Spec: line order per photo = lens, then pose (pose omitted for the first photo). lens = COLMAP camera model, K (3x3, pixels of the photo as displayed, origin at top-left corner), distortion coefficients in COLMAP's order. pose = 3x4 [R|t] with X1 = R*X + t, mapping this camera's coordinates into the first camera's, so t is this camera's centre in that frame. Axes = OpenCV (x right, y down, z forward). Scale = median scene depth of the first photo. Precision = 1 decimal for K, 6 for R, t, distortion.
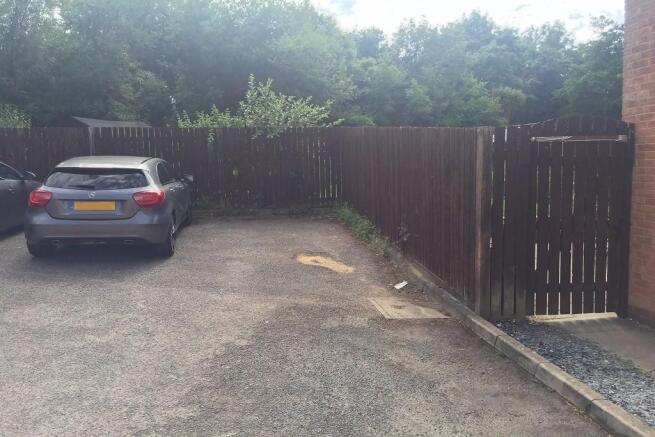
lens RADIAL K [[549.6, 0, 327.5], [0, 549.6, 219.9], [0, 0, 1]] dist [0.007885, -0.024631]
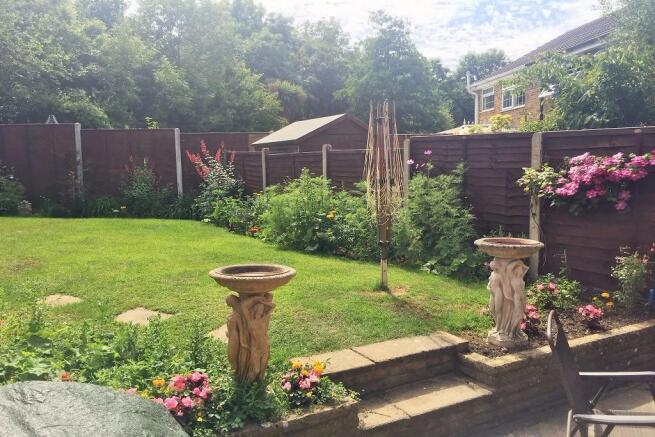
lens RADIAL K [[549.6, 0, 328.0], [0, 549.6, 219.4], [0, 0, 1]] dist [0.007885, -0.024631]
pose [[0.920891, -0.041068, 0.387650, 0.053336], [0.049589, 0.998698, -0.012000, -0.019184], [-0.386652, 0.030274, 0.921729, 0.209501]]
